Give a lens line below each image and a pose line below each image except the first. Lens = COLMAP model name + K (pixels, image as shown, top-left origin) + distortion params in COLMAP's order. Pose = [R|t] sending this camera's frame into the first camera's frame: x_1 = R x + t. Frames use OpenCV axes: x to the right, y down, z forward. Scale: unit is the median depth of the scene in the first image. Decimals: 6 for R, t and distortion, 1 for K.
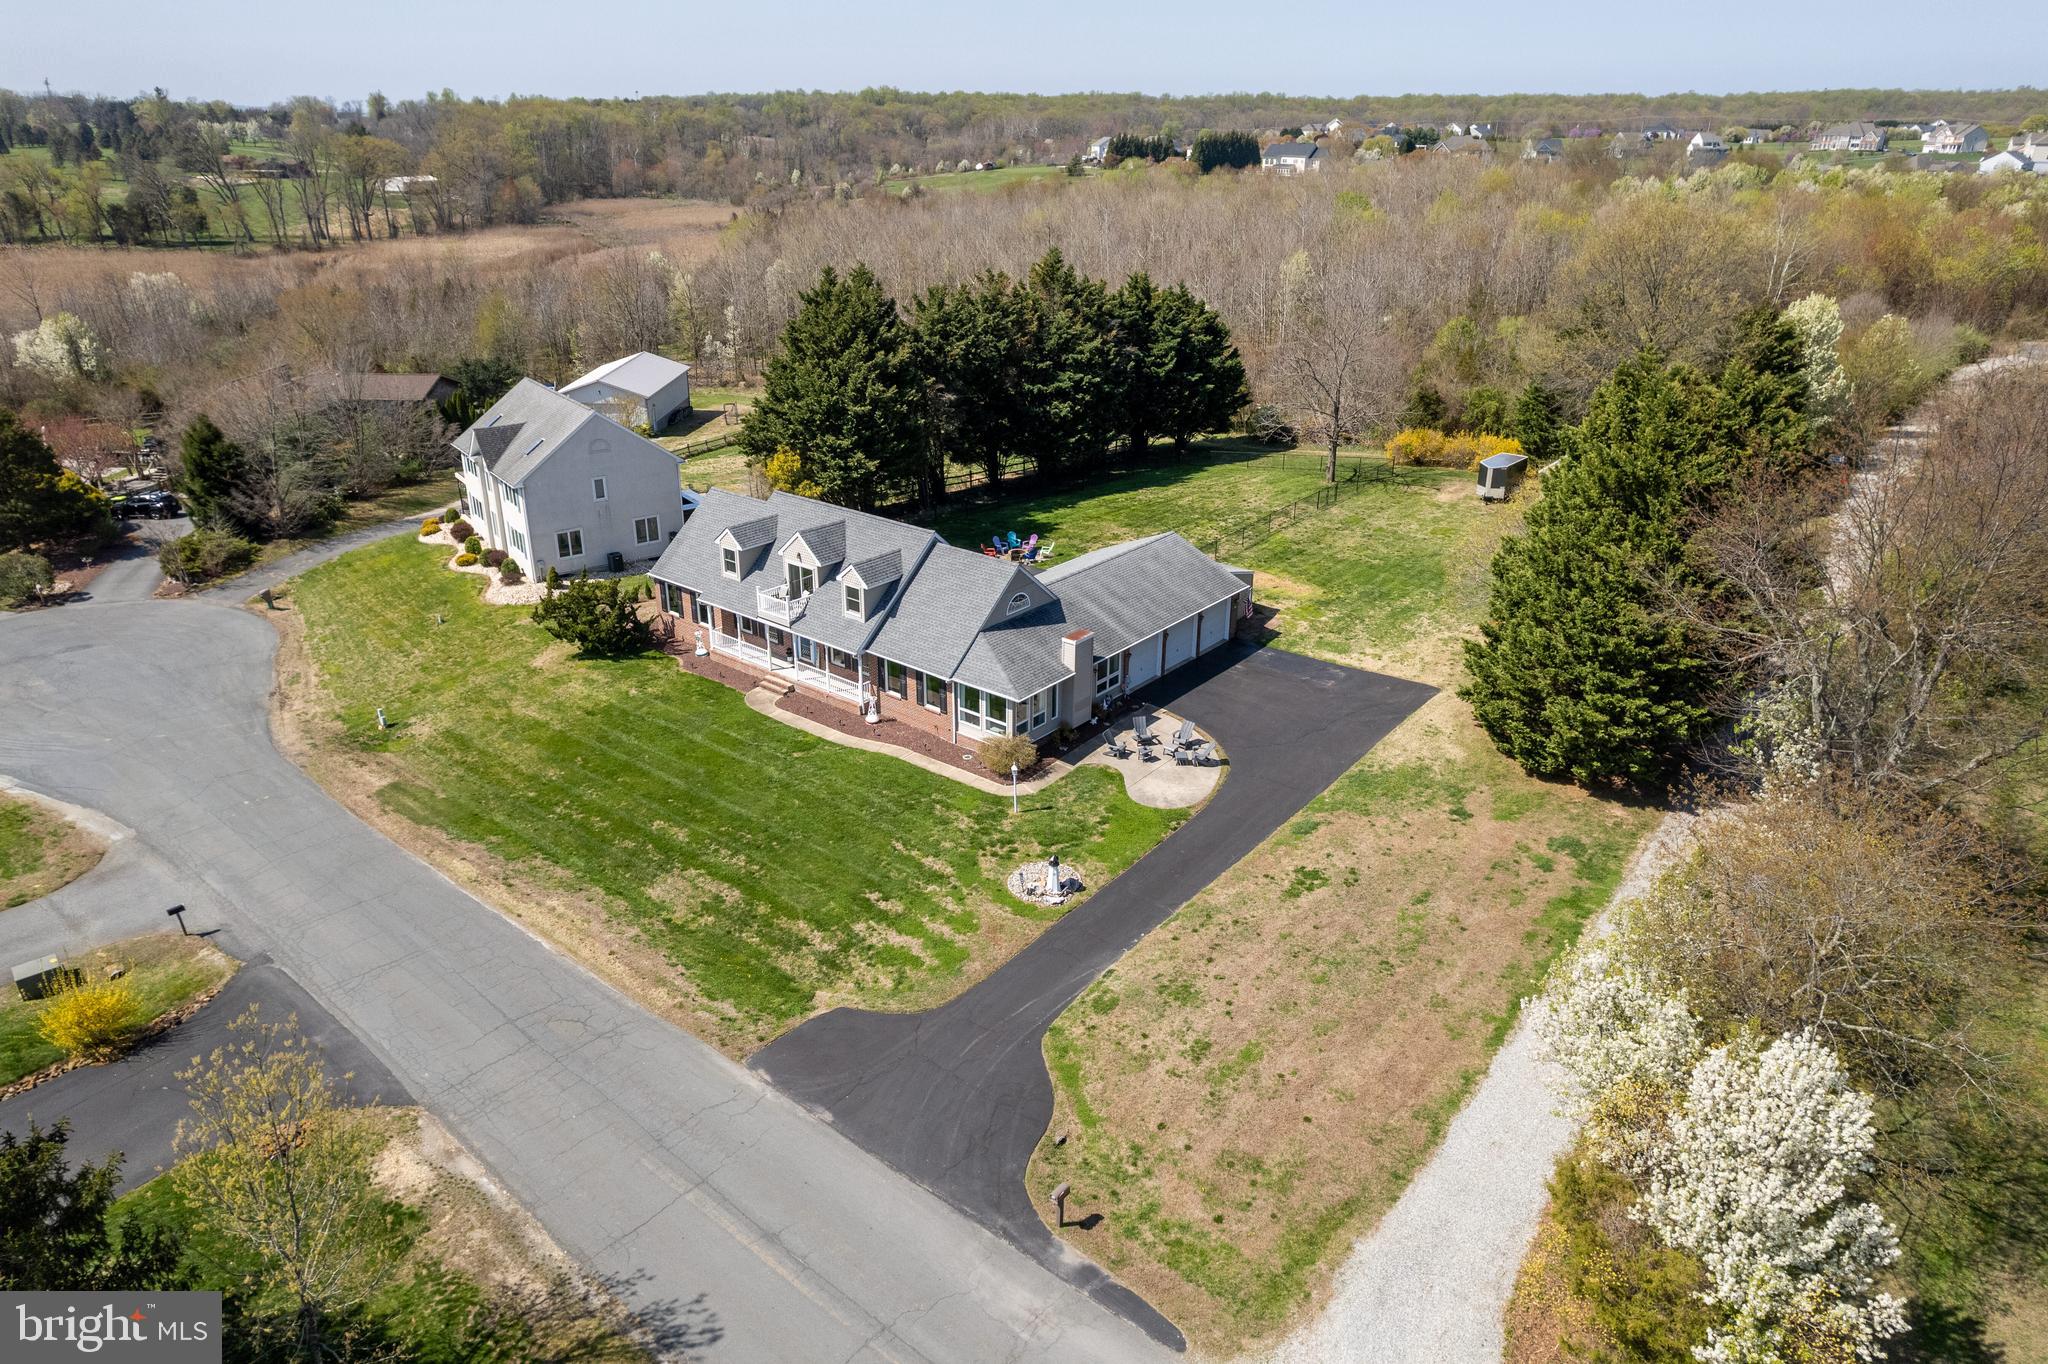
lens RADIAL K [[1322.6, 0, 1028.0], [0, 1322.6, 696.7], [0, 0, 1]] dist [-0.077061, 0.084180]
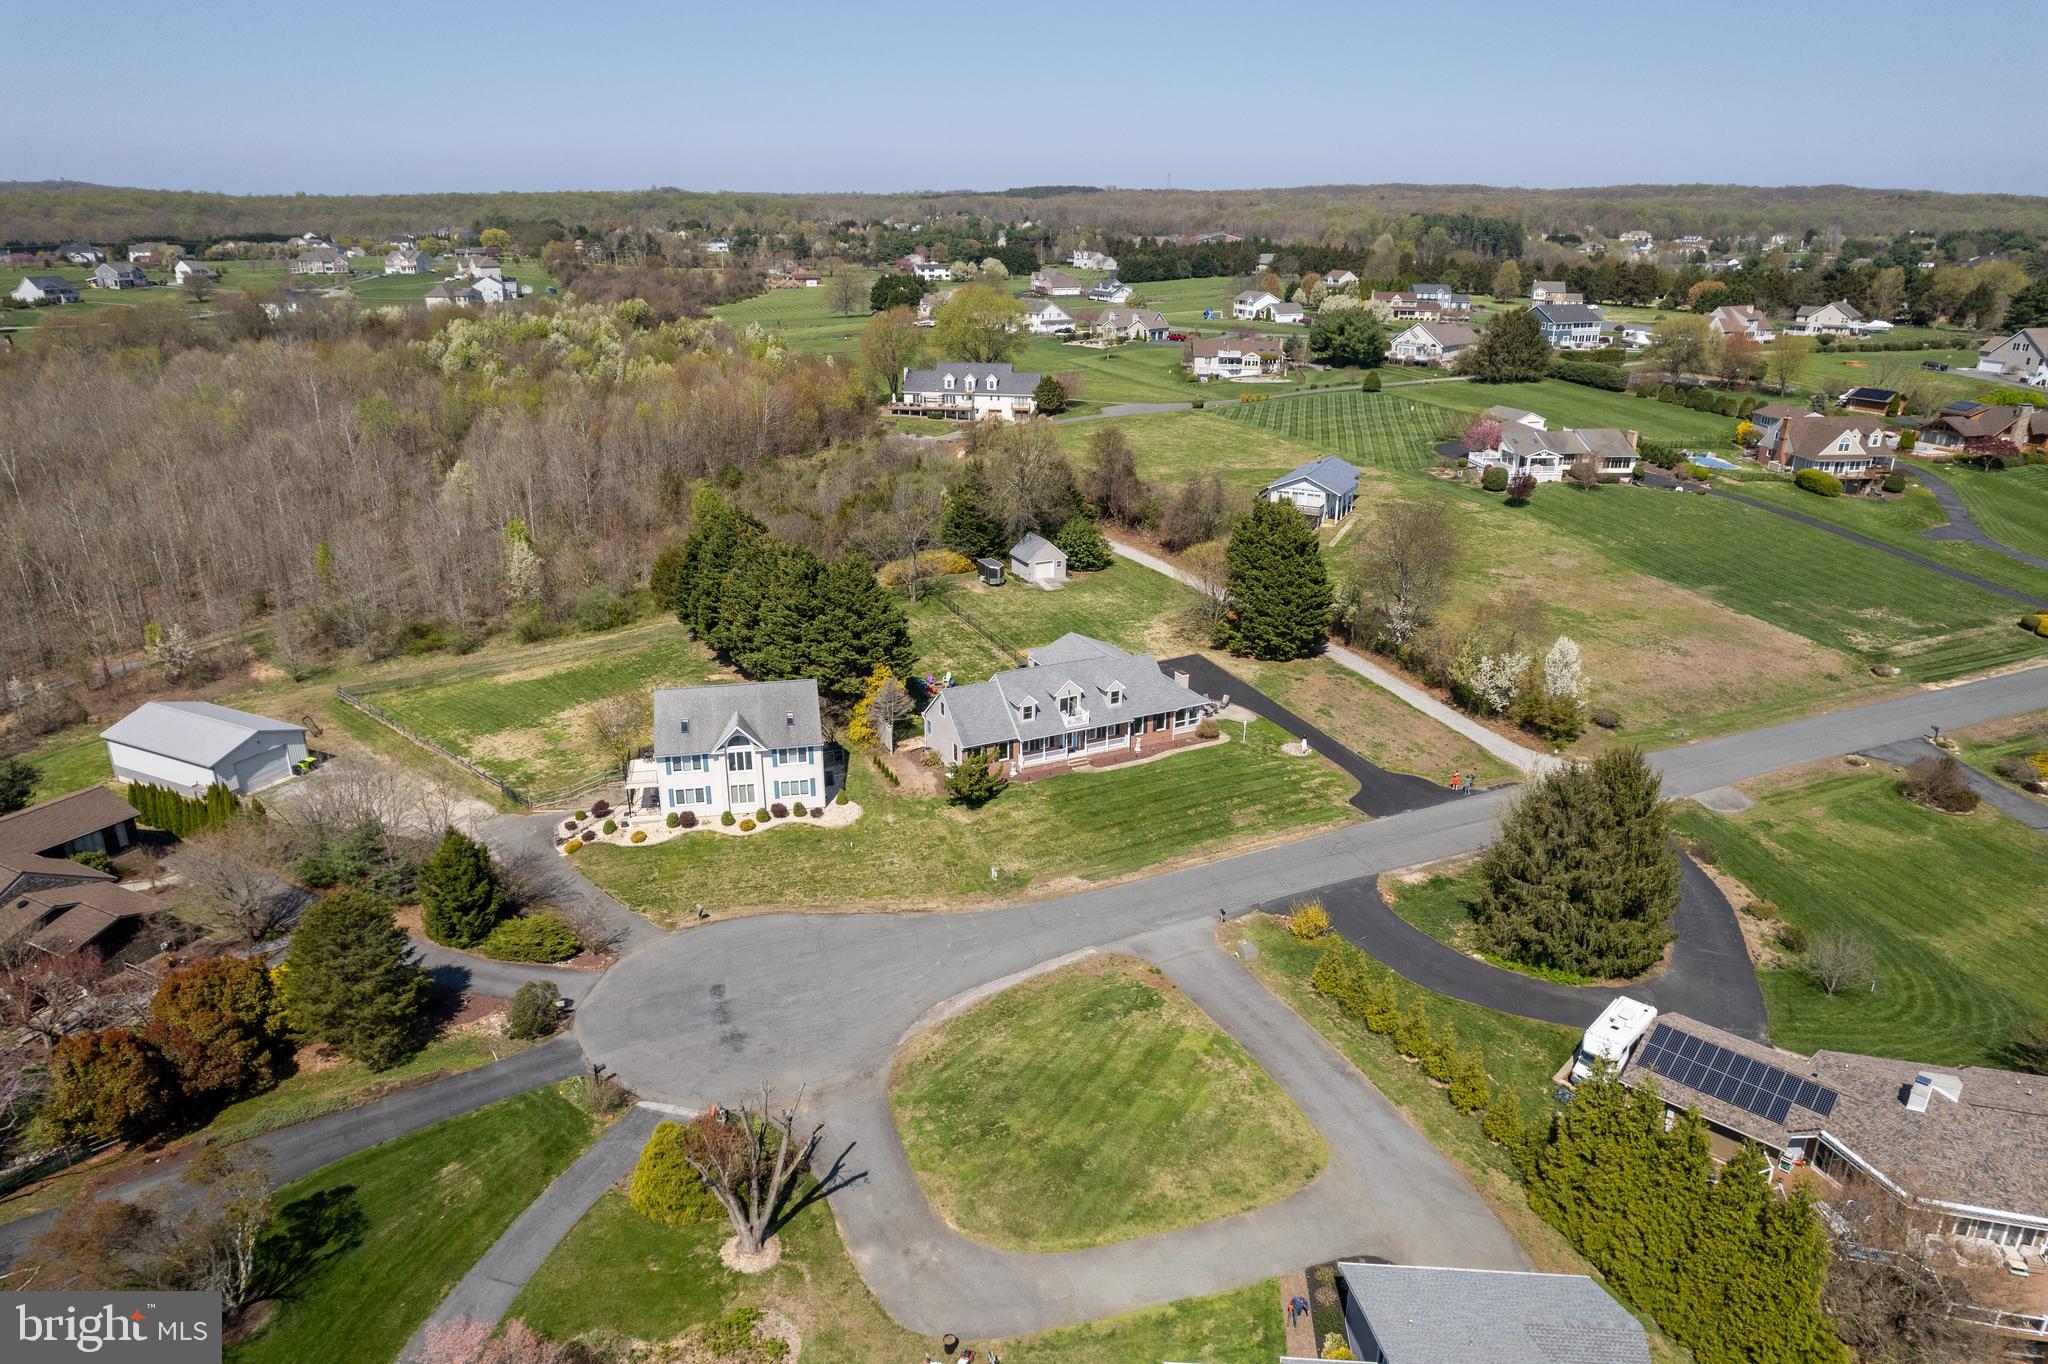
lens RADIAL K [[1296.8, 0, 1023.7], [0, 1296.8, 681.1], [0, 0, 1]] dist [-0.072400, 0.079379]
pose [[0.423968, -0.318852, 0.847694, -1.797783], [0.369742, 0.915362, 0.159381, -0.448683], [-0.826766, 0.245856, 0.505977, 0.126319]]
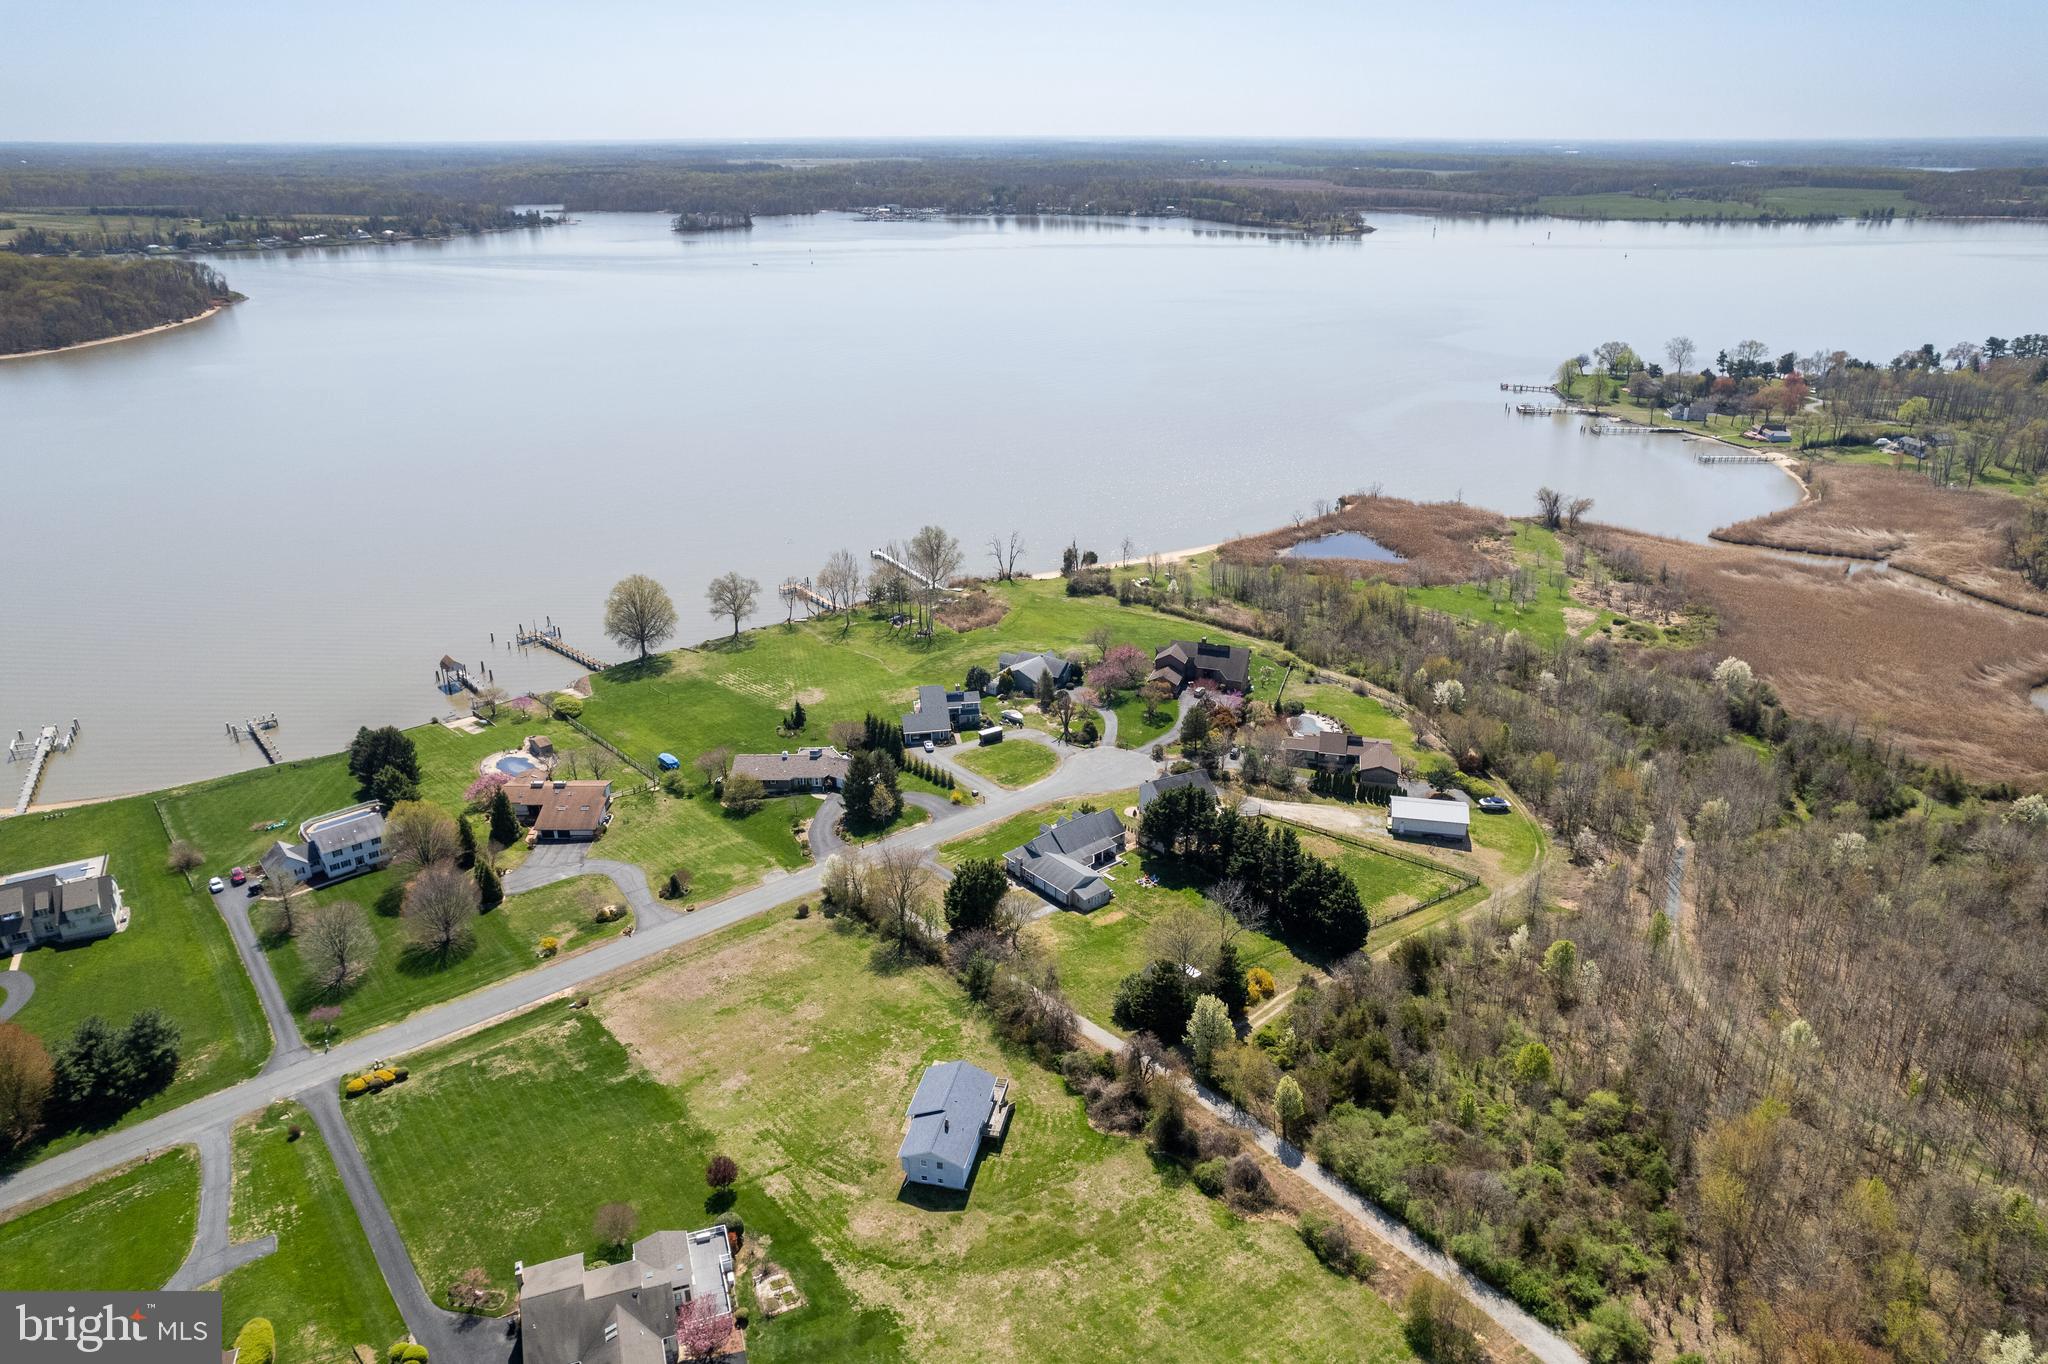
lens RADIAL K [[1322.6, 0, 1028.0], [0, 1322.6, 696.7], [0, 0, 1]] dist [-0.077061, 0.084180]
pose [[-0.187954, 0.383280, -0.904306, 3.656788], [-0.402405, 0.809842, 0.426879, -2.274014], [0.895960, 0.444131, 0.002021, 0.736435]]
